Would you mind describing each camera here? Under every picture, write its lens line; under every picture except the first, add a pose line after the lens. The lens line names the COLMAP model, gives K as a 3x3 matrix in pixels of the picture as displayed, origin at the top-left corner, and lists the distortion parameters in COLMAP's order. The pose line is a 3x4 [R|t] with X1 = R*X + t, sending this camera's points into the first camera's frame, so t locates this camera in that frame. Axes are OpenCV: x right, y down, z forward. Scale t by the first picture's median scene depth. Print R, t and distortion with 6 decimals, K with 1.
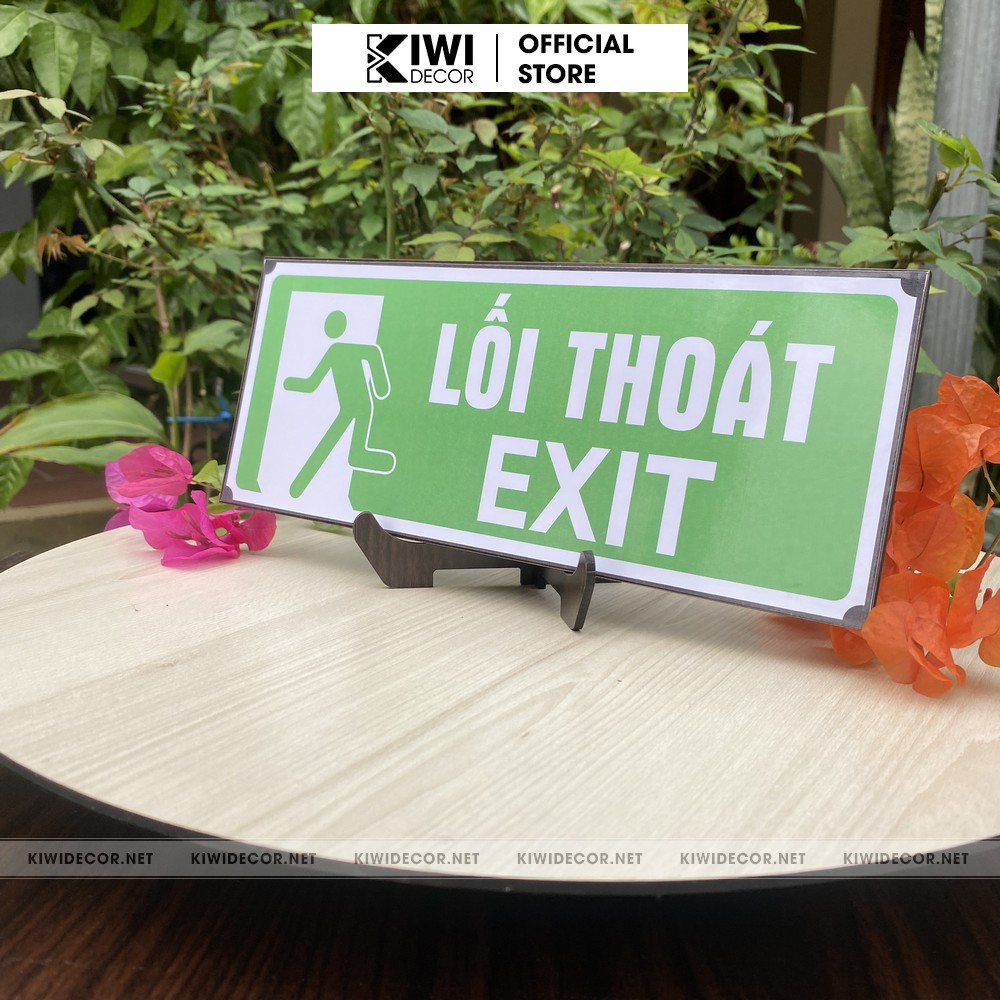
lens RADIAL K [[990.9, 0, 503.2], [0, 990.9, 489.3], [0, 0, 1]] dist [-0.009150, 0.000000]
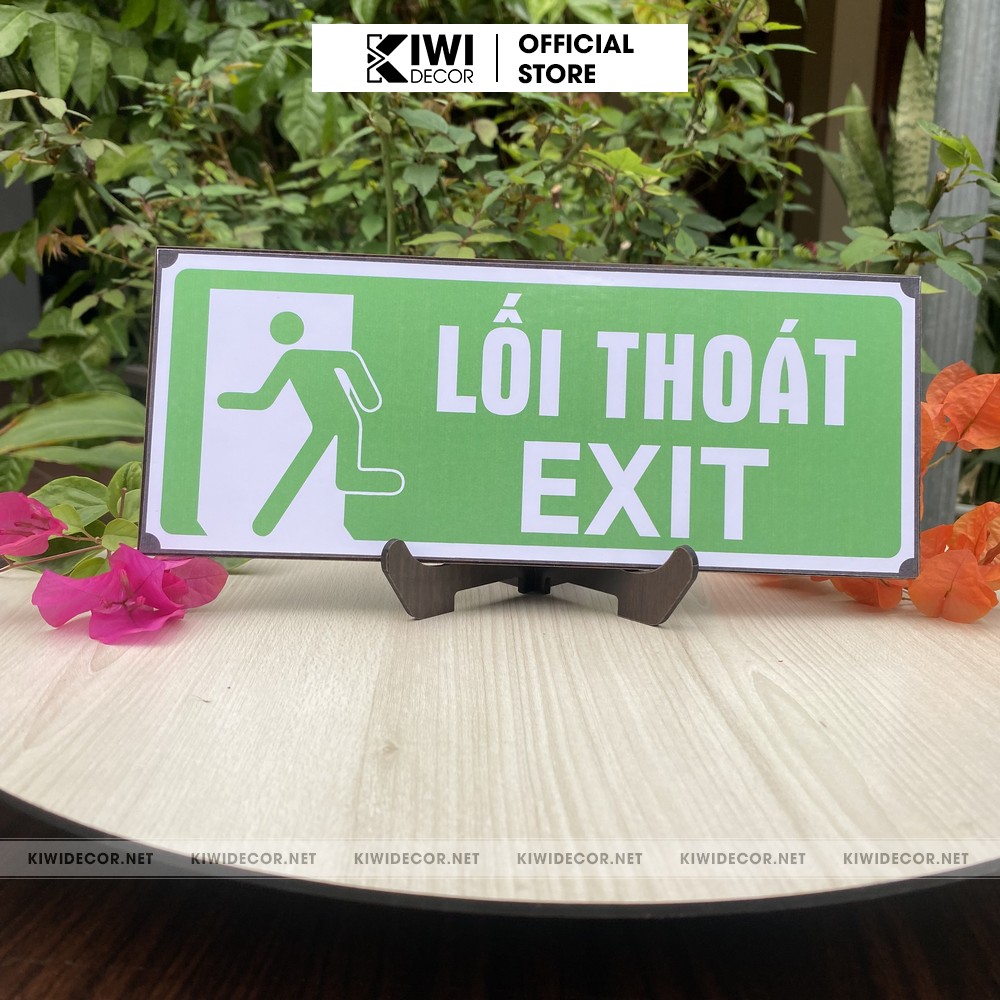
lens RADIAL K [[990.9, 0, 478.9], [0, 990.9, 488.2], [0, 0, 1]] dist [-0.009150, 0.000000]
pose [[0.843078, -0.104385, 0.527563, -0.579375], [0.099331, 0.994328, 0.038003, -0.052571], [-0.528538, 0.020364, 0.848665, 0.219852]]
